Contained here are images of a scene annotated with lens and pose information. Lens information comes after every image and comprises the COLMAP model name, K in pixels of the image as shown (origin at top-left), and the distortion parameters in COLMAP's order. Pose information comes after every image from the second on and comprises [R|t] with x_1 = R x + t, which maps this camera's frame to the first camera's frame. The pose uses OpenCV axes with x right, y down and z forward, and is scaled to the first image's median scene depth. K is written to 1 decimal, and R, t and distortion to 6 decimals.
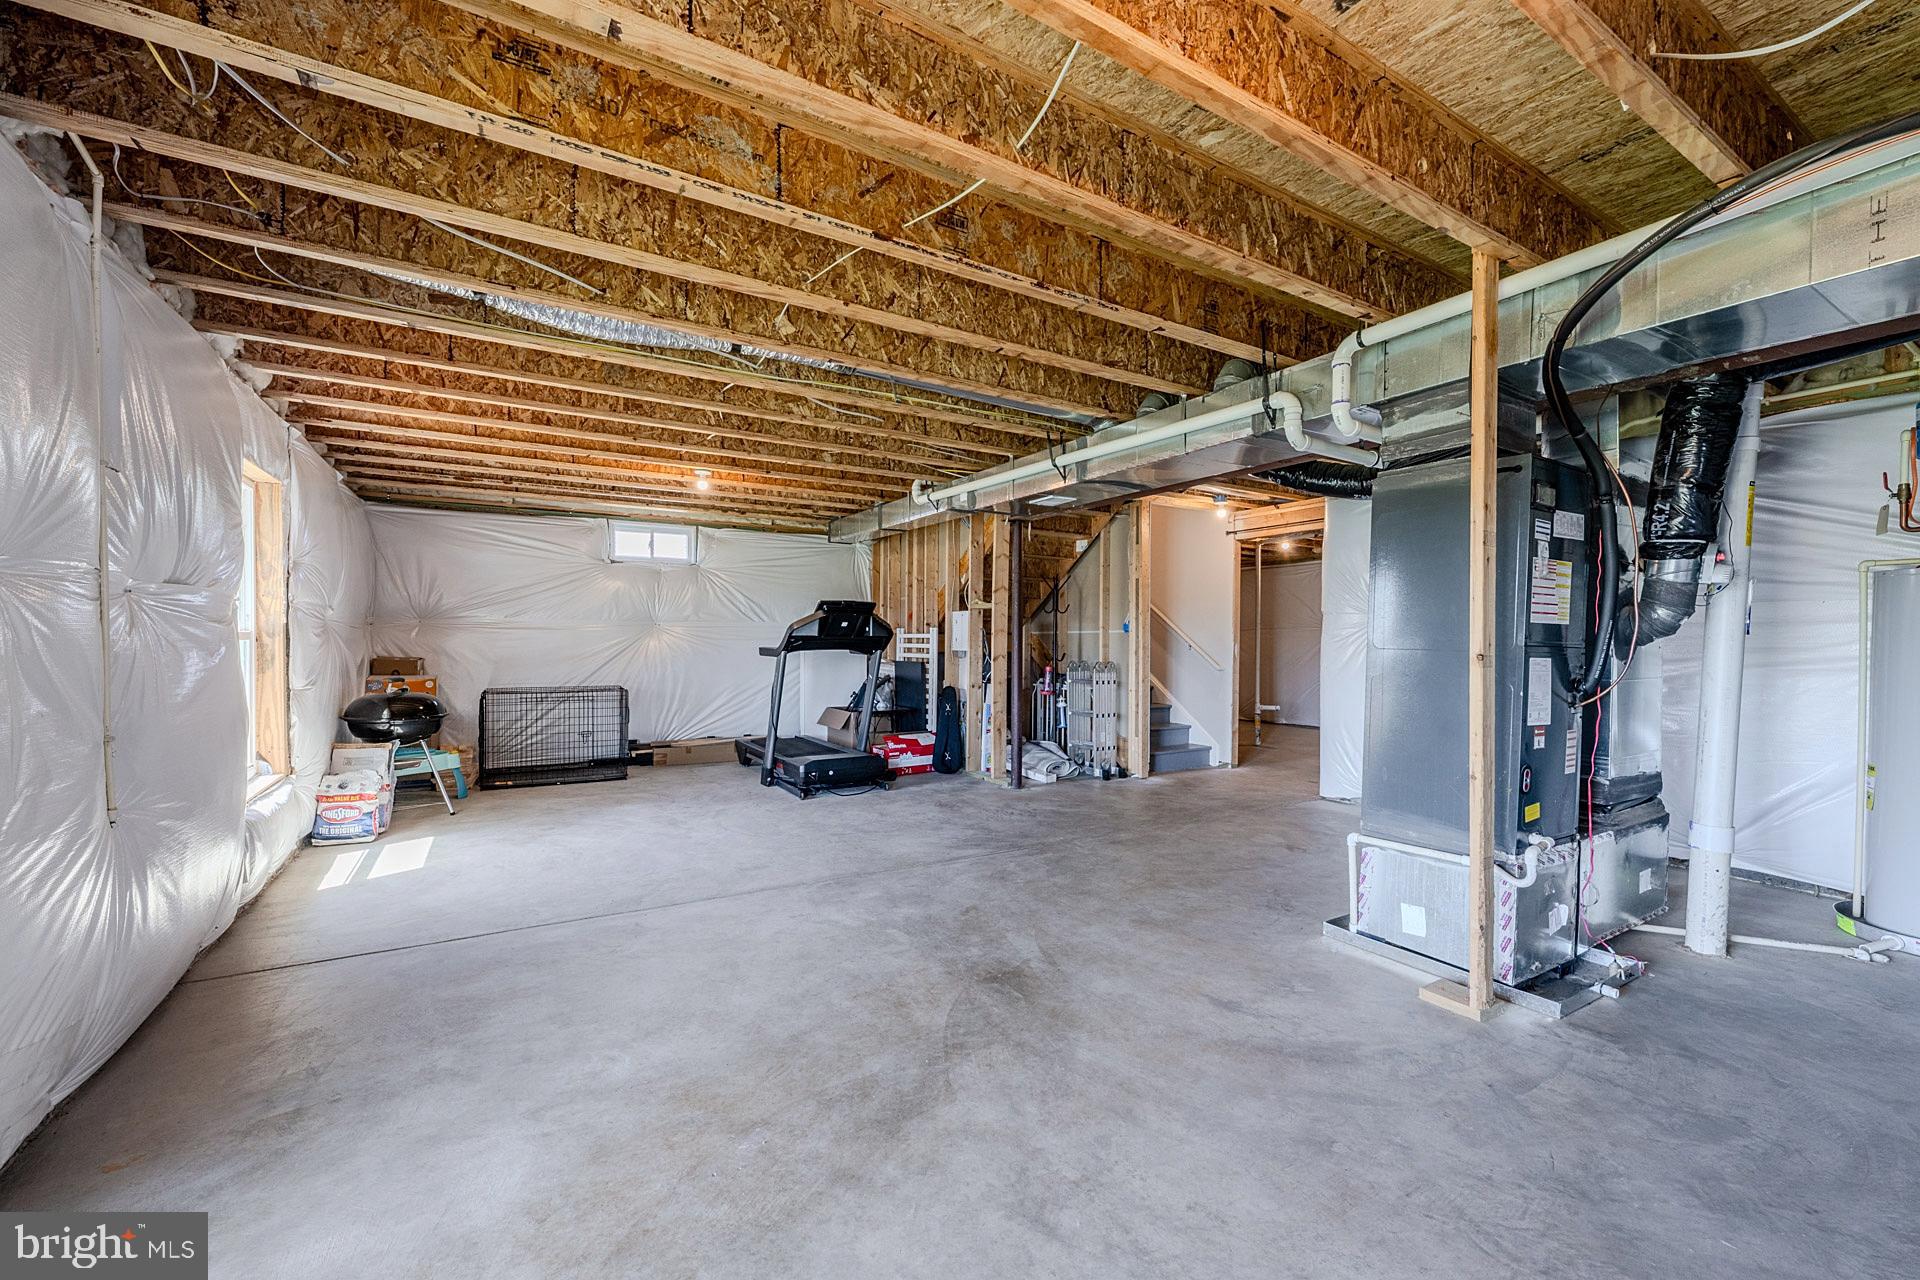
lens RADIAL K [[767.8, 0, 959.5], [0, 767.8, 647.6], [0, 0, 1]] dist [0.000243, 0.000020]
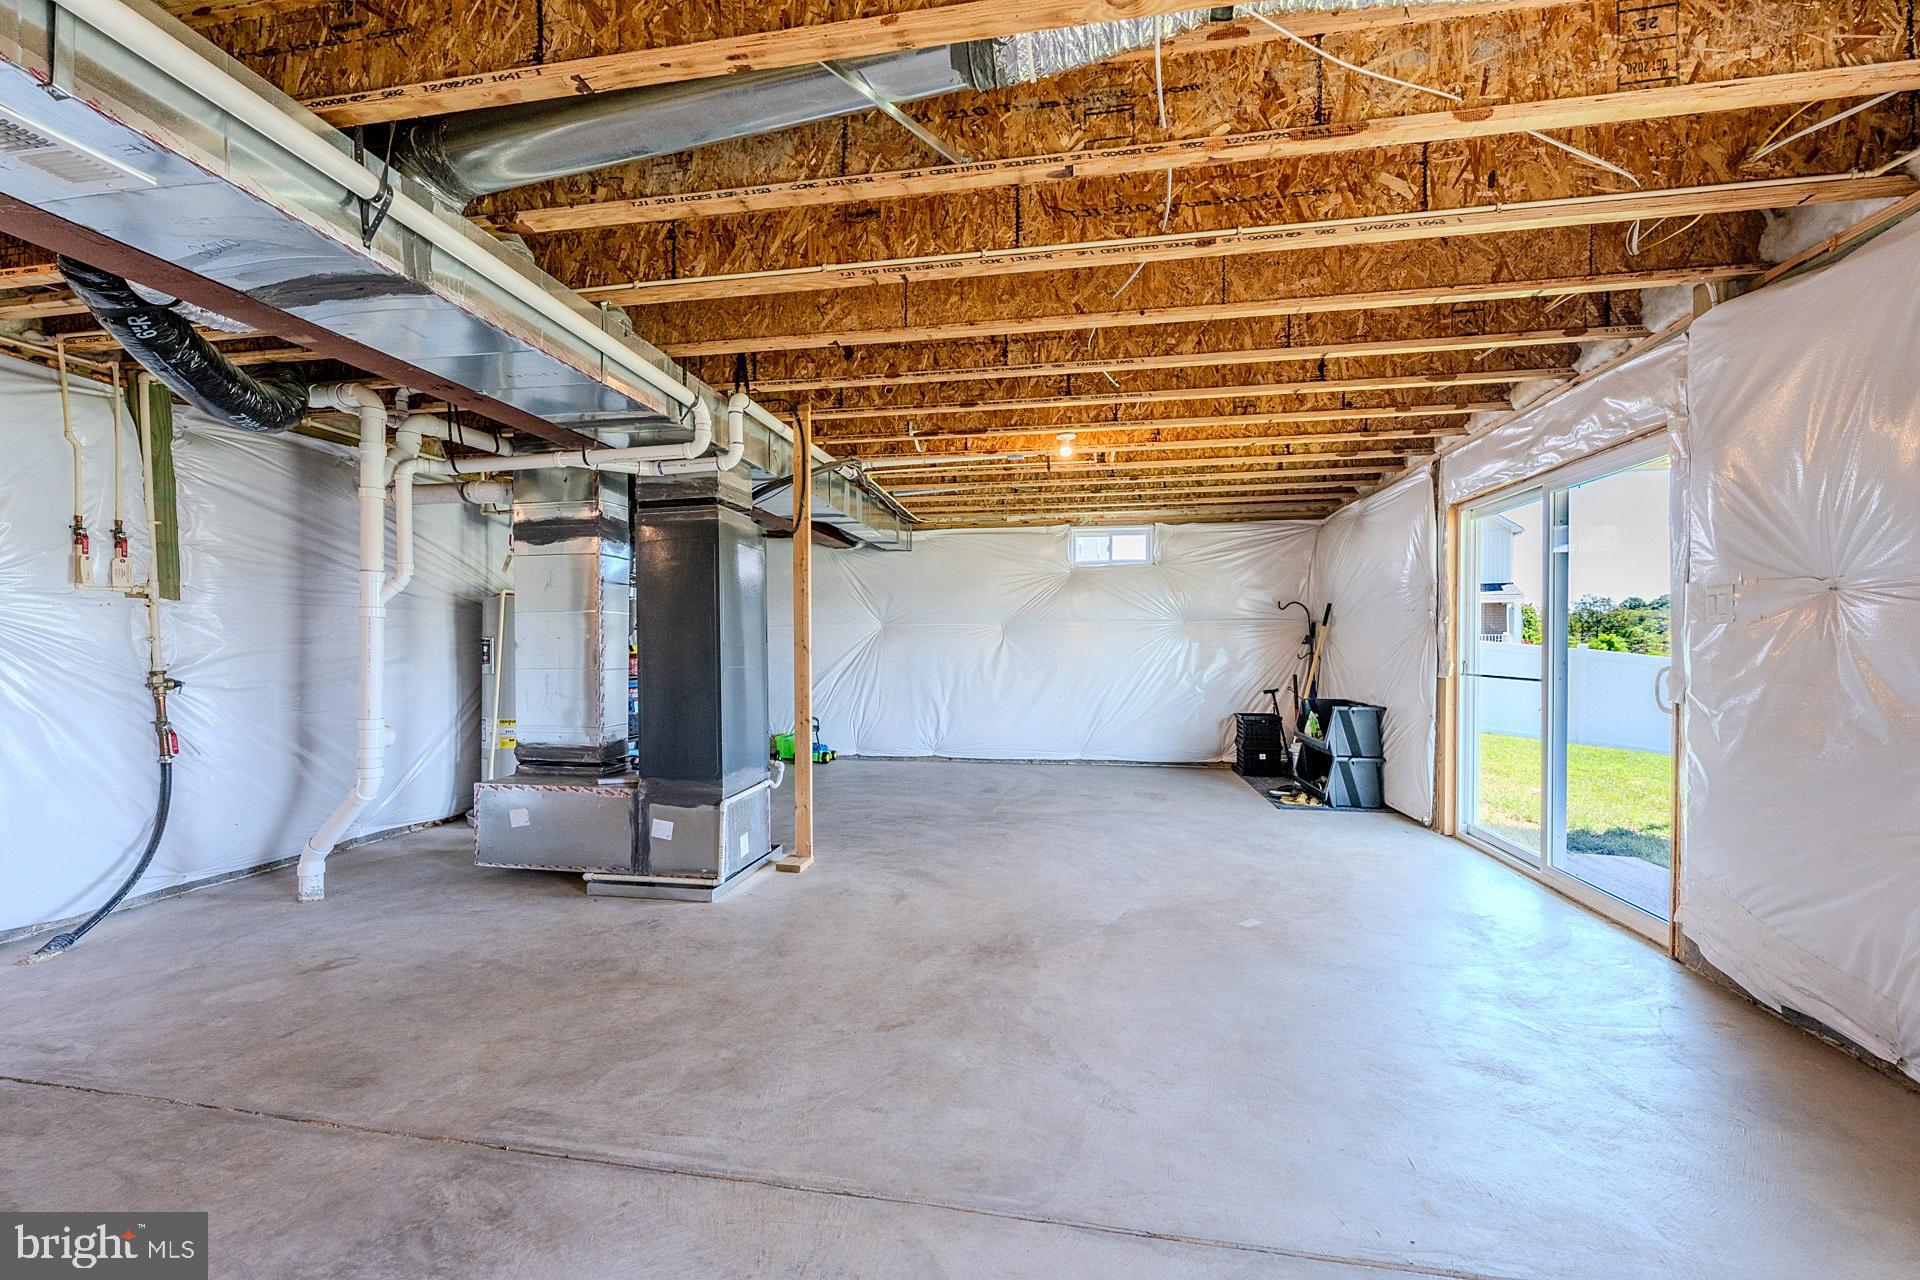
lens RADIAL K [[767.8, 0, 957.9], [0, 767.8, 644.1], [0, 0, 1]] dist [0.000243, 0.000020]
pose [[-0.757049, -0.009614, 0.653287, -0.439792], [0.001616, 0.999861, 0.016588, -0.017871], [-0.653356, 0.013614, -0.756928, 1.339923]]
